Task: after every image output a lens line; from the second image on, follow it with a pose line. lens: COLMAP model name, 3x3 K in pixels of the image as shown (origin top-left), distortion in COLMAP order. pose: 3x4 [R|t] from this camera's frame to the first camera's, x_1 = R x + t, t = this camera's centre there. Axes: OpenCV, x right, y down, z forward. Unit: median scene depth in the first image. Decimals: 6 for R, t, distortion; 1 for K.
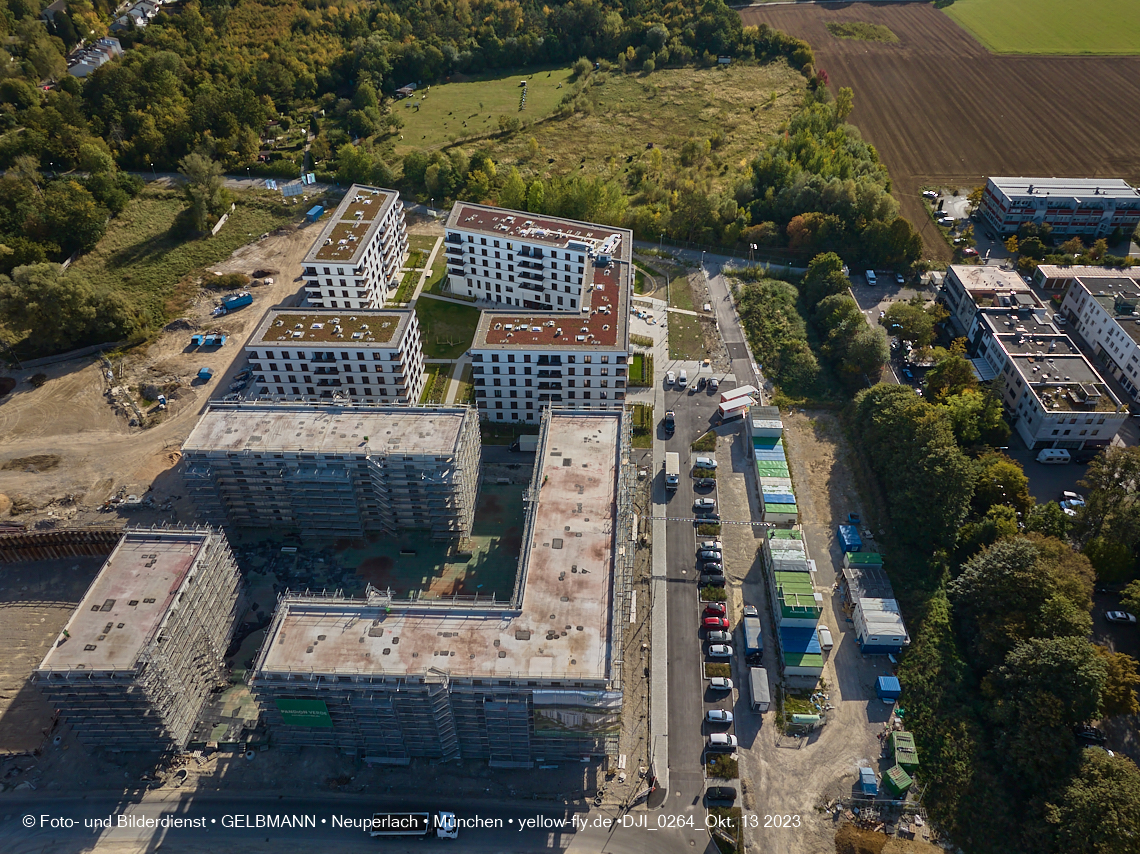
lens RADIAL K [[806.6, 0, 568.1], [0, 806.6, 422.6], [0, 0, 1]] dist [-0.046261, 0.015529]
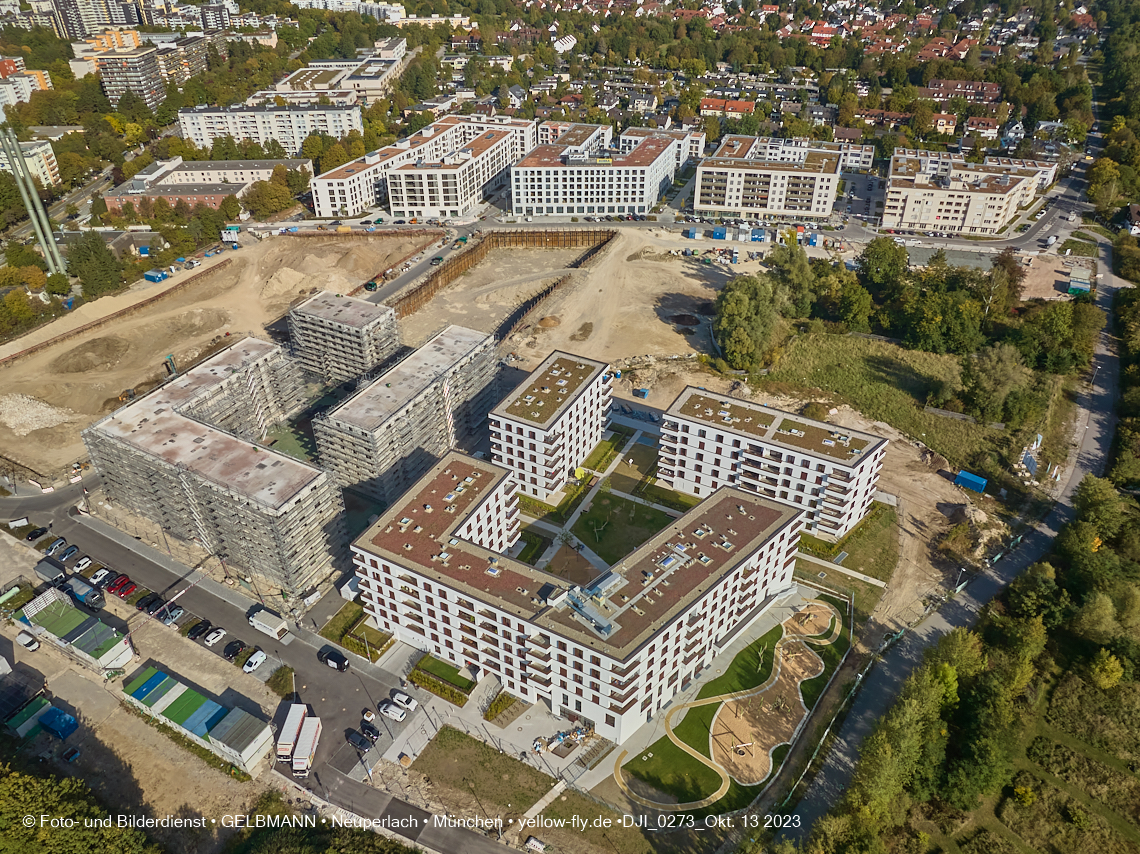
lens RADIAL K [[806.6, 0, 565.3], [0, 806.6, 423.5], [0, 0, 1]] dist [-0.046261, 0.015529]
pose [[-0.419921, 0.509847, -0.750814, 0.432083], [-0.583696, 0.481769, 0.653603, -0.657669], [0.694957, 0.712709, 0.095291, 0.765858]]
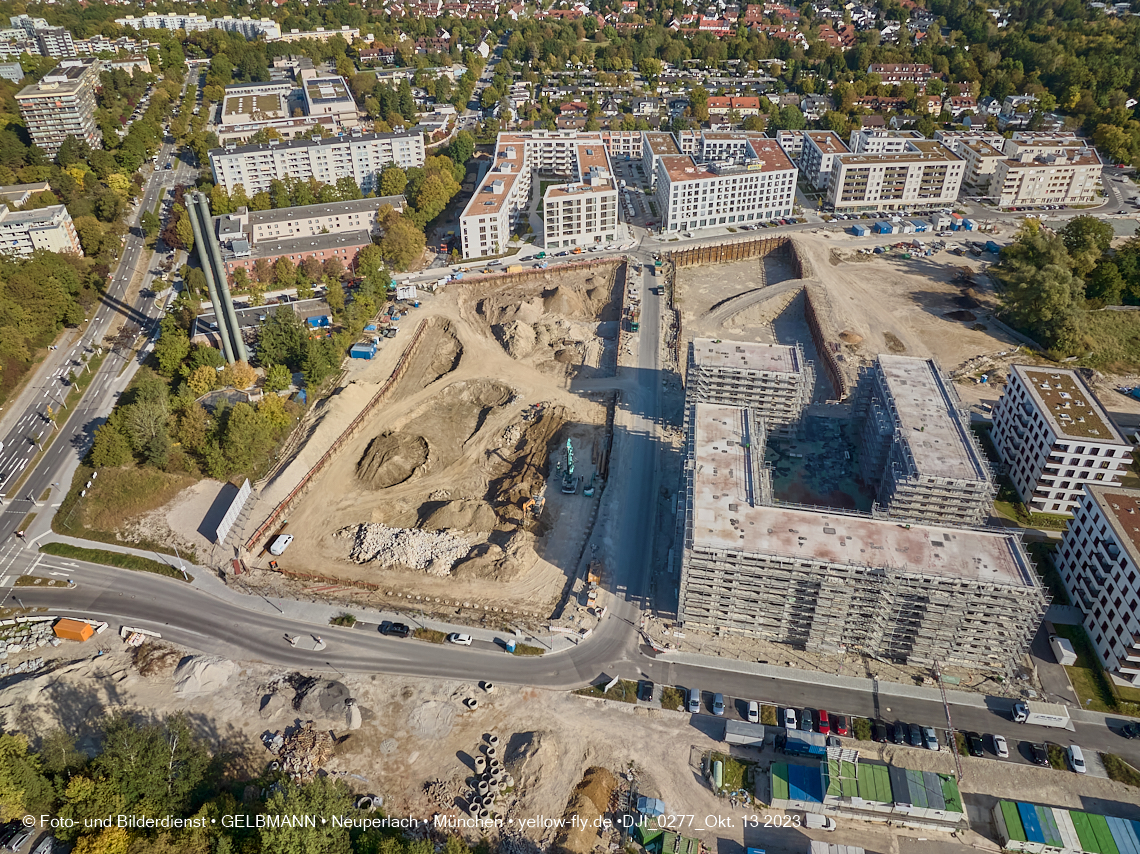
lens RADIAL K [[806.6, 0, 566.3], [0, 806.6, 423.8], [0, 0, 1]] dist [-0.046261, 0.015529]
pose [[-0.119845, 0.557277, -0.821632, 0.532440], [-0.637811, 0.590998, 0.493881, -0.159544], [0.760811, 0.583235, 0.284609, 0.178290]]
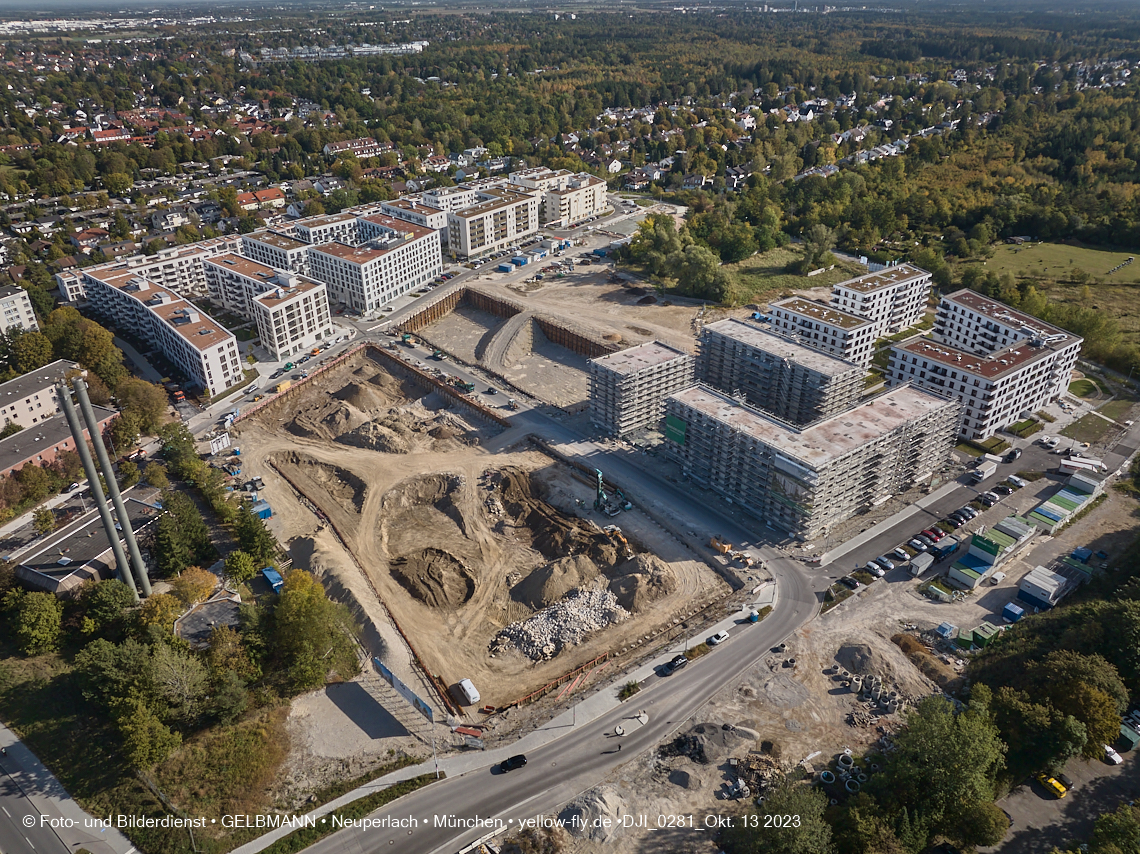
lens RADIAL K [[806.6, 0, 568.6], [0, 806.6, 425.0], [0, 0, 1]] dist [-0.046261, 0.015529]
pose [[0.646841, 0.365103, -0.669549, 0.416462], [-0.490769, 0.871289, 0.000986, 0.253751], [0.583731, 0.327956, 0.742767, -0.306114]]
